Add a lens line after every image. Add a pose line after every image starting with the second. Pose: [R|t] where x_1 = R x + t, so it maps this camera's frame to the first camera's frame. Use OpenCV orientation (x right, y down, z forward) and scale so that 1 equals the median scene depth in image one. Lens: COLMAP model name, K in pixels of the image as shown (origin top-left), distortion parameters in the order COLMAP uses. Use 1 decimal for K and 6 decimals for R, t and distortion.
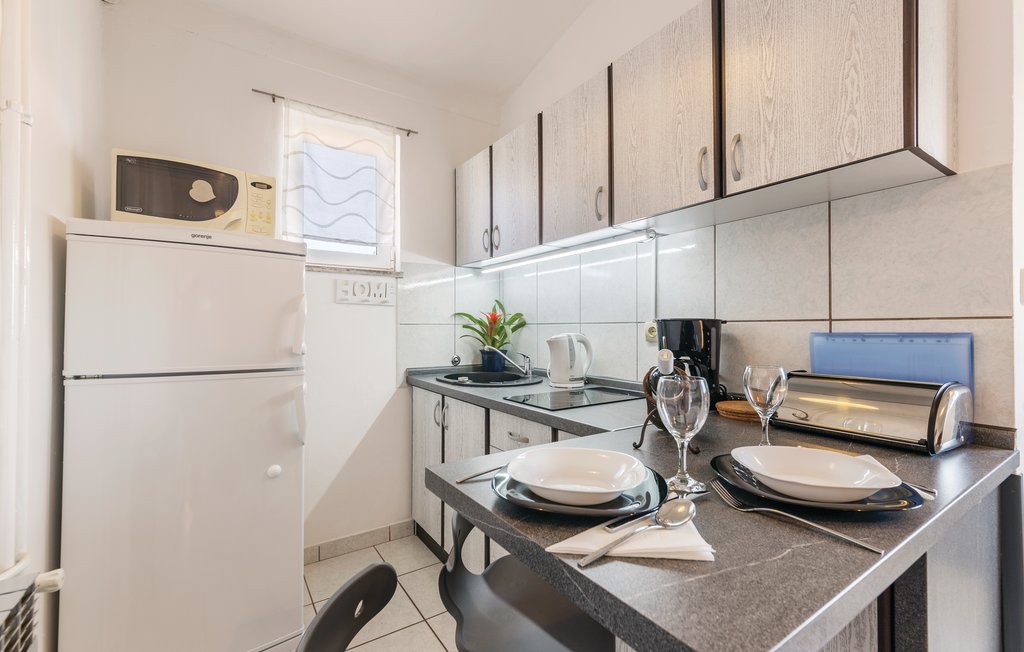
lens RADIAL K [[454.7, 0, 565.8], [0, 454.7, 323.6], [0, 0, 1]] dist [-0.000172, -0.000151]
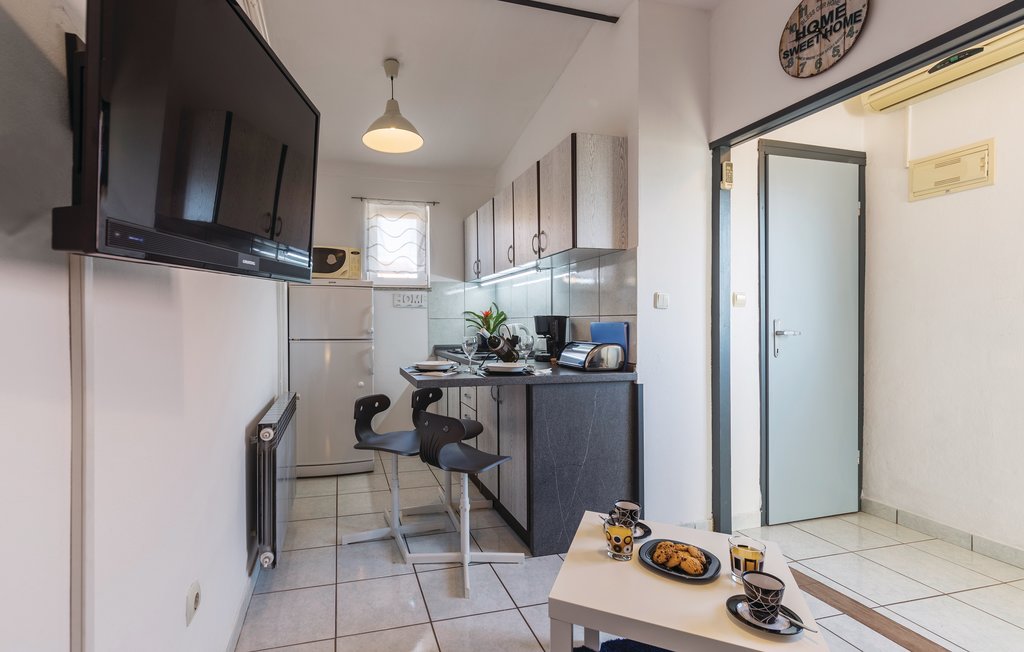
lens RADIAL K [[457.7, 0, 512.0], [0, 457.7, 326.0], [0, 0, 1]] dist [0.000234, -0.000021]
pose [[0.959885, -0.000937, -0.280393, 0.413745], [0.006466, 0.999802, 0.018793, -0.001878], [0.280320, -0.019852, 0.959701, -0.557256]]
